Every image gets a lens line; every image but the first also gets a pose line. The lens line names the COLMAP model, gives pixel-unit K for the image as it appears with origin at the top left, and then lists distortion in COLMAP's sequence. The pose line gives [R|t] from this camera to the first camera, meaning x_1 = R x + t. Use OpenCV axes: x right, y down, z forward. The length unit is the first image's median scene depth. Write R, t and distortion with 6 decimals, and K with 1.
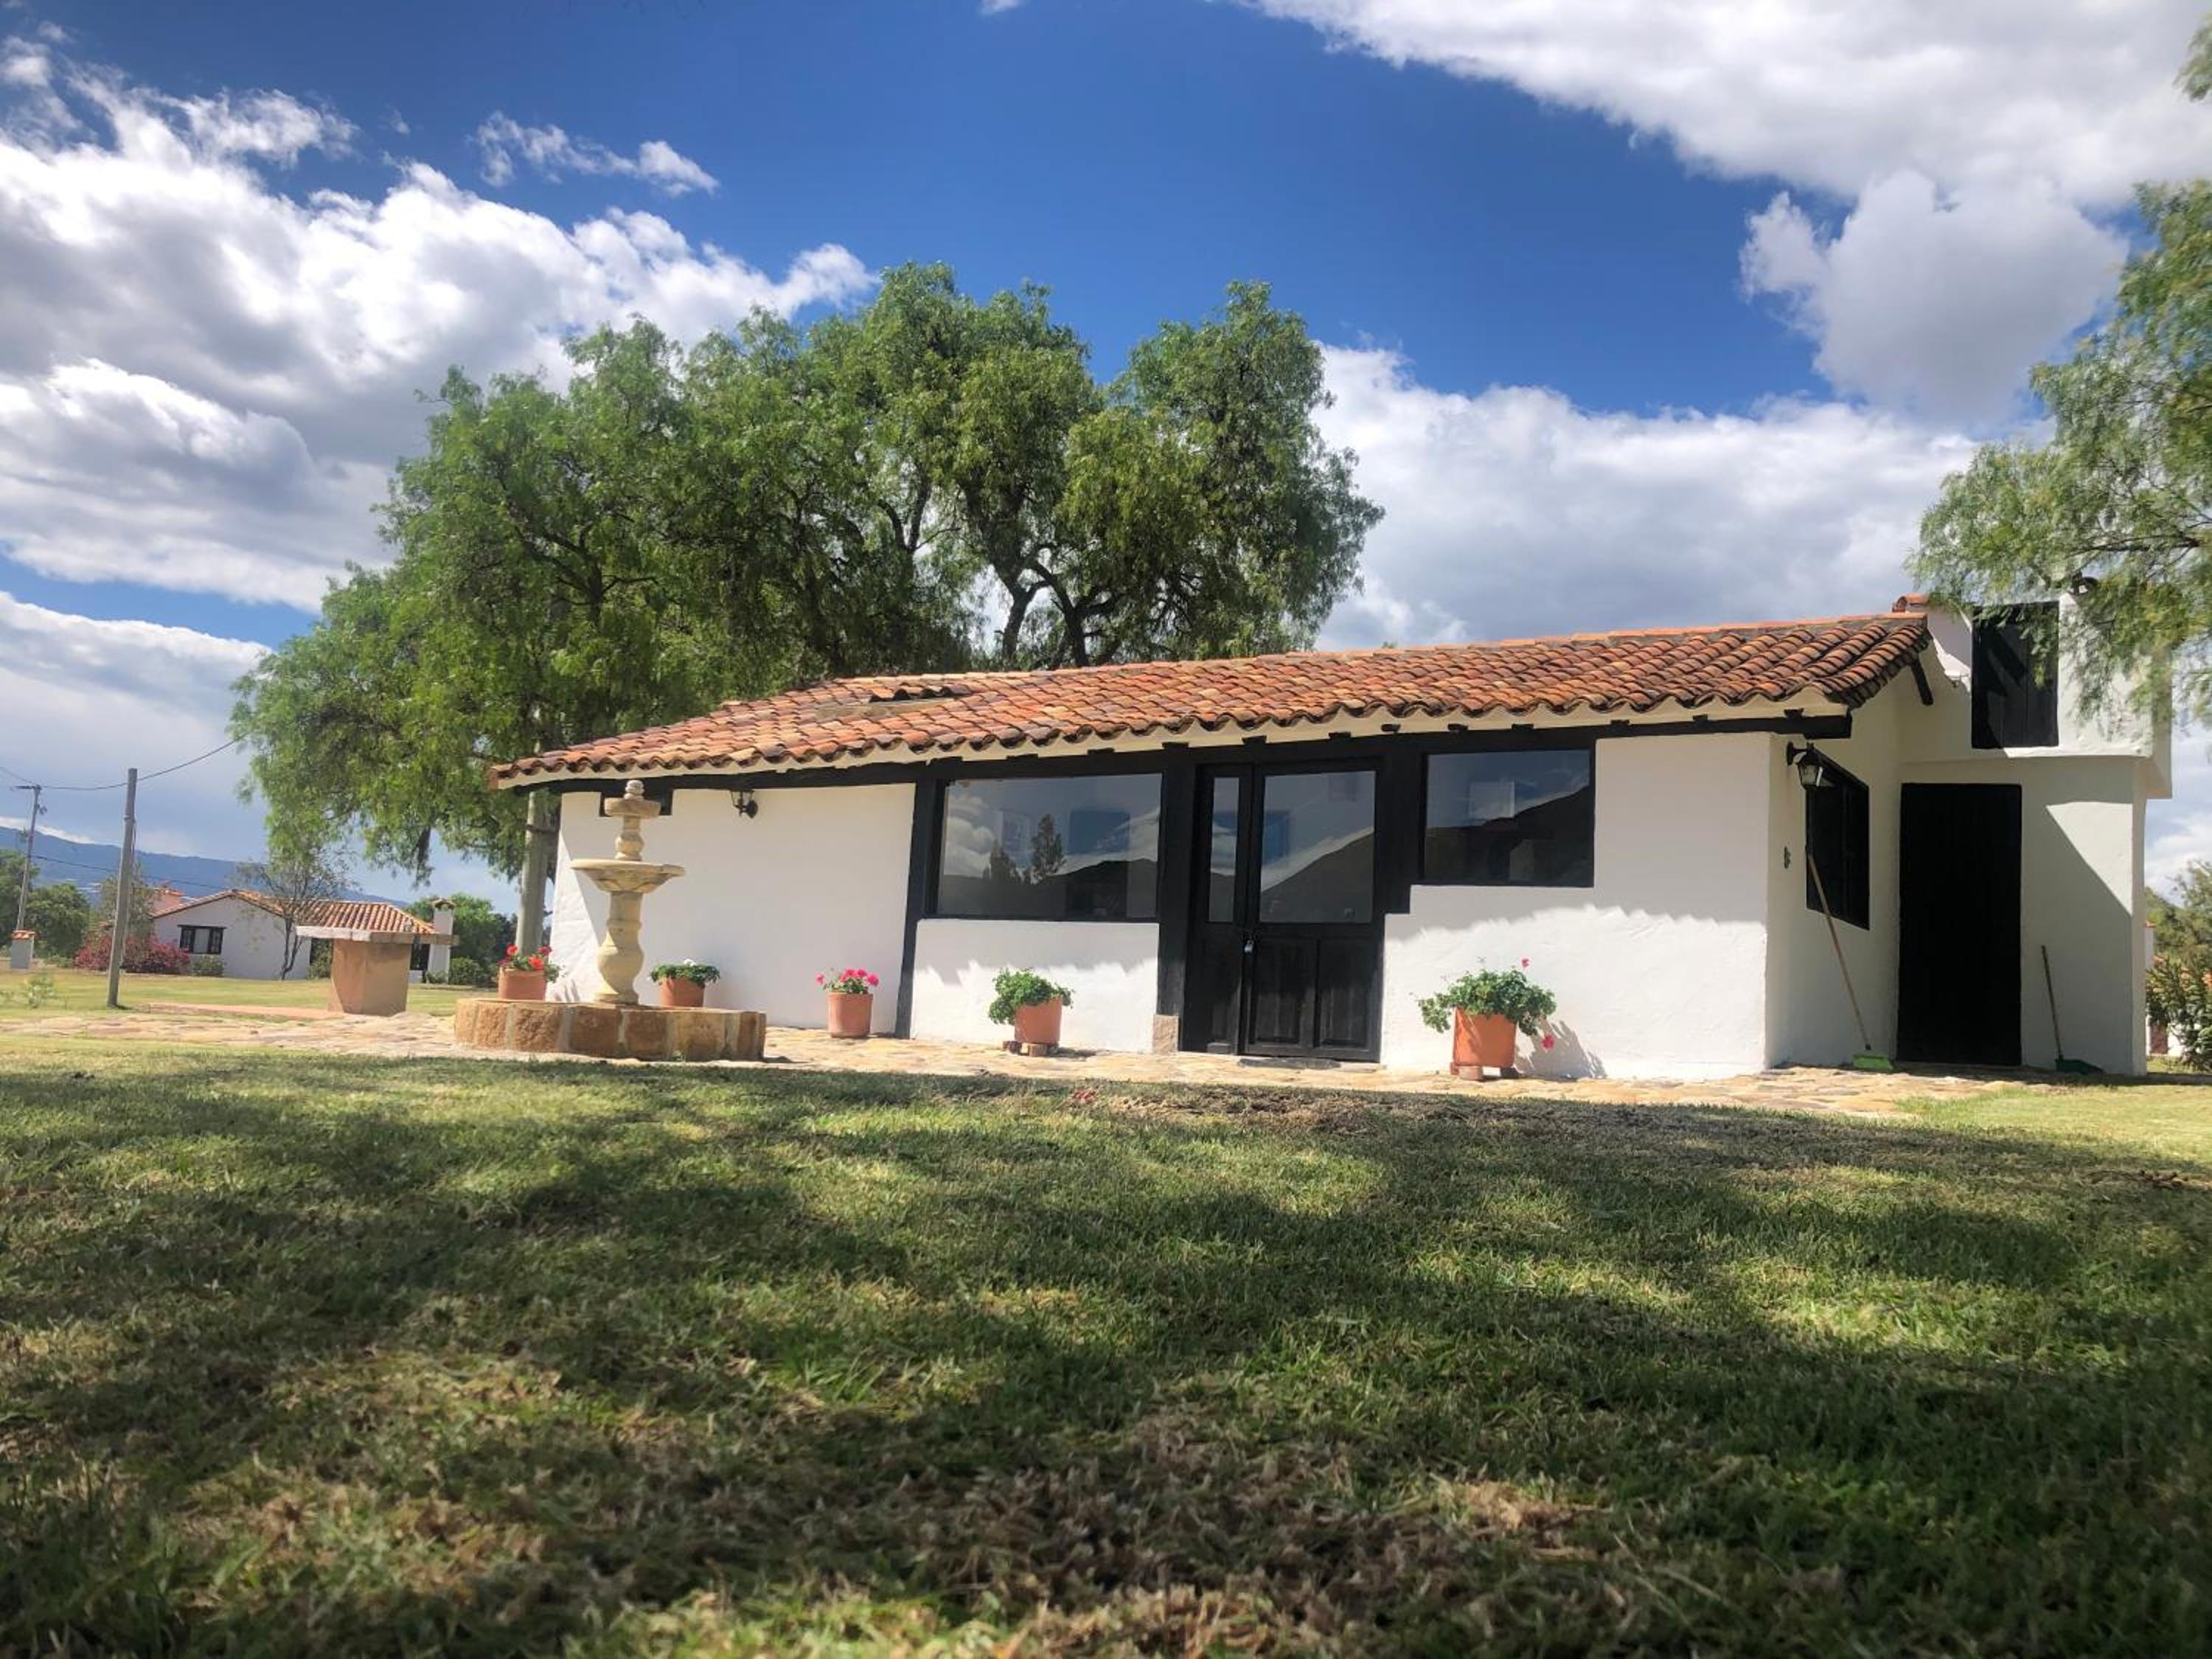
lens RADIAL K [[1635.6, 0, 1106.0], [0, 1635.6, 829.5], [0, 0, 1]] dist [-0.001840, 0.001013]
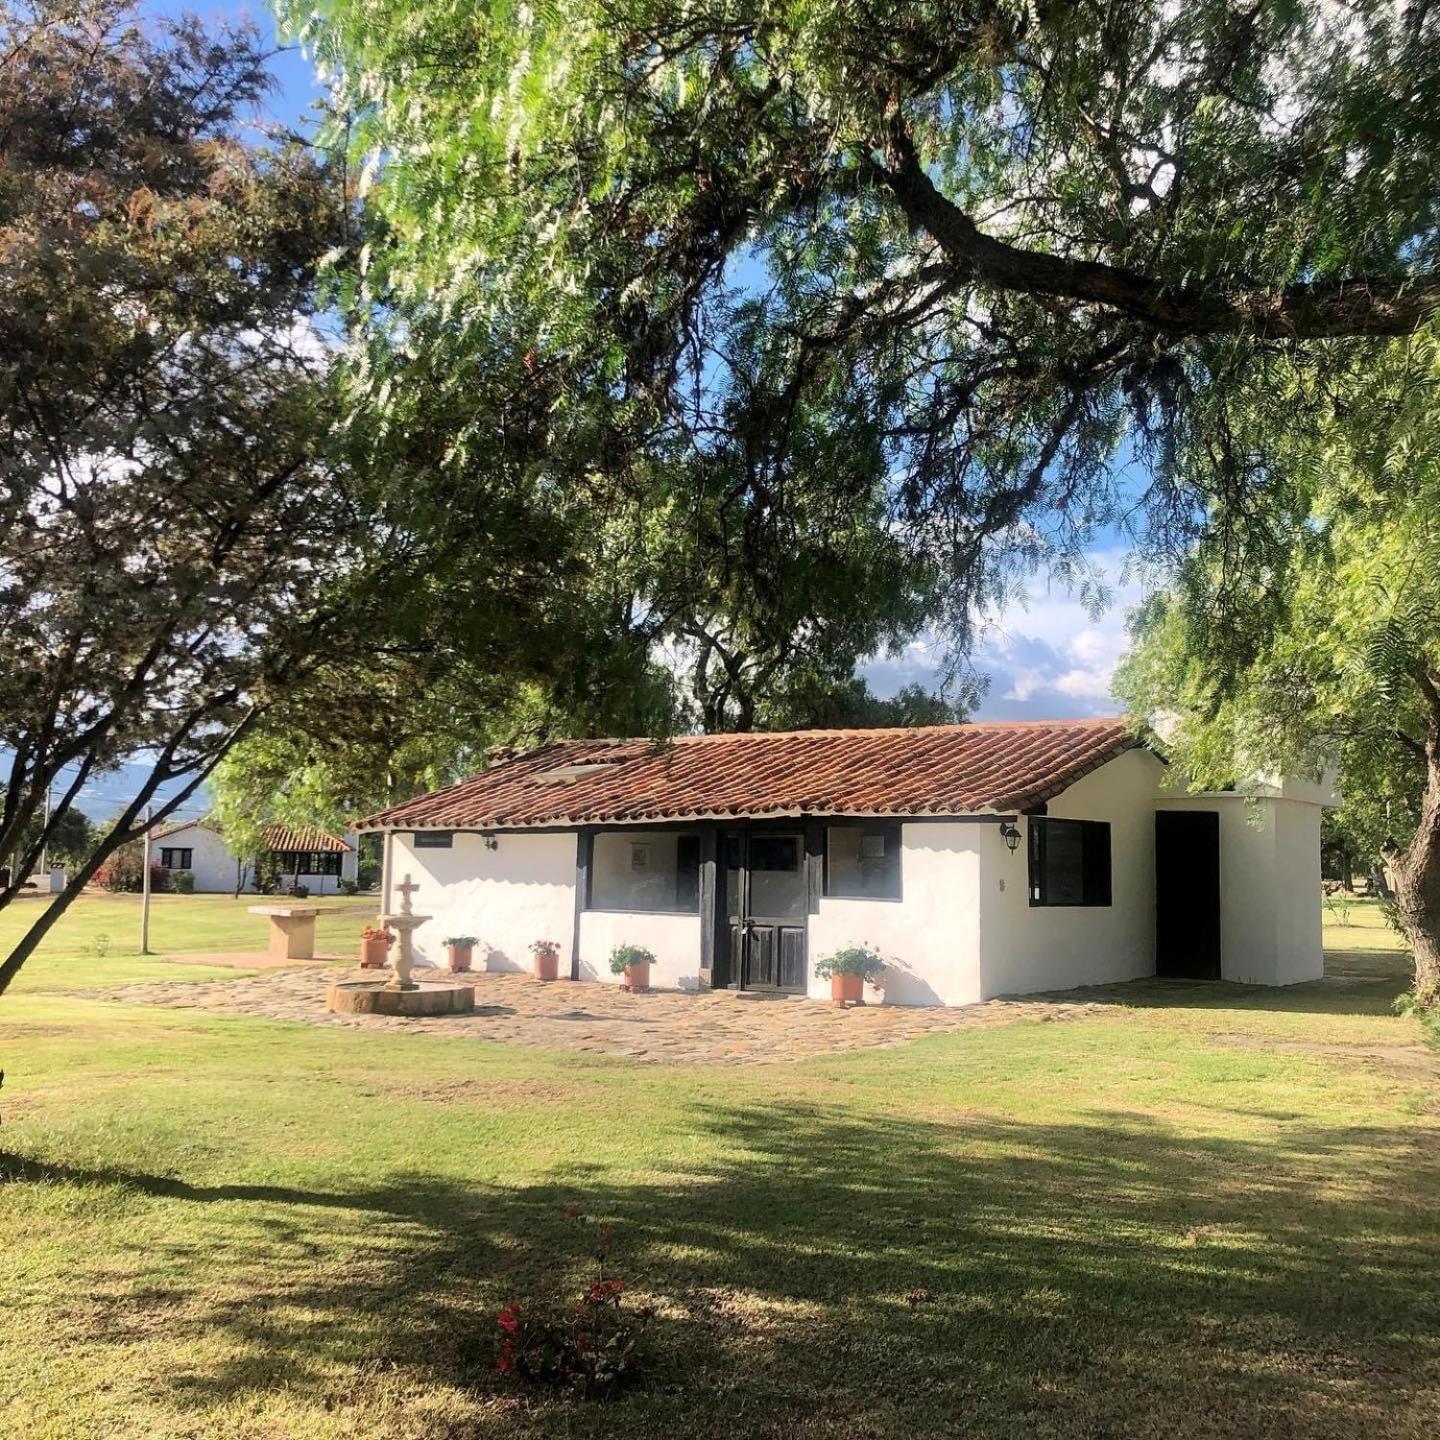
lens RADIAL K [[1450.9, 0, 720.0], [0, 1450.9, 720.0], [0, 0, 1]] dist [0.007779, -0.001186]
pose [[0.989122, -0.049328, -0.138580, 0.267107], [0.050651, 0.998698, 0.006031, -0.157305], [0.138102, -0.012985, 0.990333, -0.545404]]
